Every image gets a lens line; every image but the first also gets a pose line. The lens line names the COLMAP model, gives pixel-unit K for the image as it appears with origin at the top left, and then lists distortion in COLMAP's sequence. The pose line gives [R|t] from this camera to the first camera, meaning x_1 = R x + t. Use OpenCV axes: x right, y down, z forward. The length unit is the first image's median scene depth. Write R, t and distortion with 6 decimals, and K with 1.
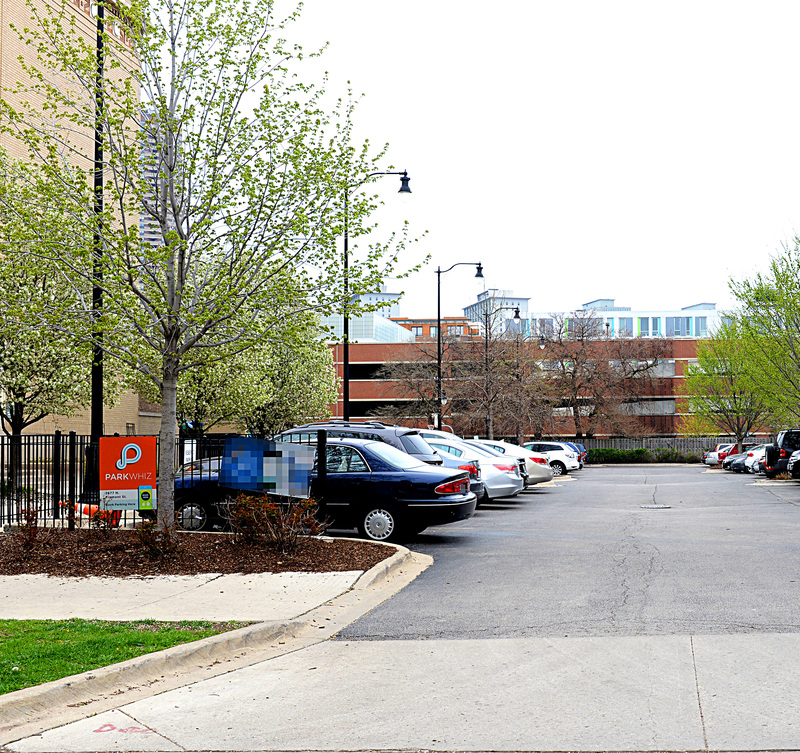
lens RADIAL K [[1481.3, 0, 400.0], [0, 1481.3, 376.5], [0, 0, 1]] dist [0.027786, 0.046432]
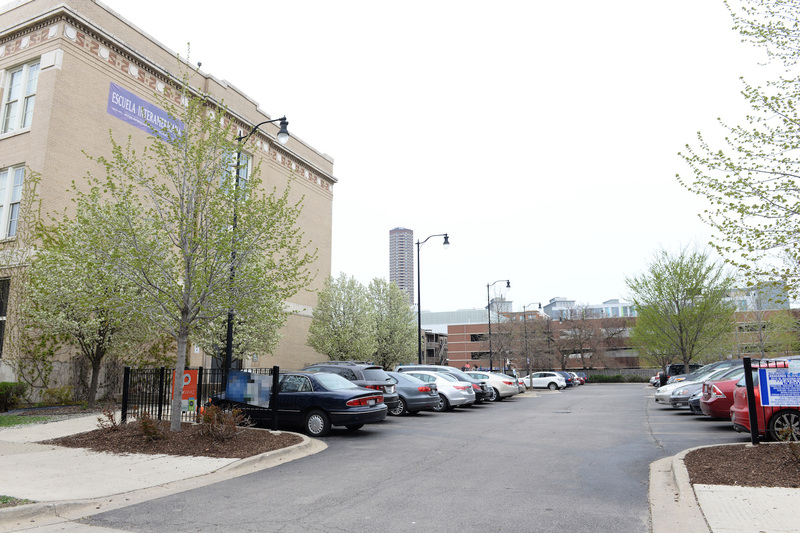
lens RADIAL K [[555.9, 0, 400.0], [0, 555.9, 266.5], [0, 0, 1]] dist [-0.043015, -0.002768]
pose [[0.934270, -0.068090, -0.350005, 0.196335], [0.017598, 0.989207, -0.145464, 0.011442], [0.356132, 0.129743, 0.925385, 0.287753]]
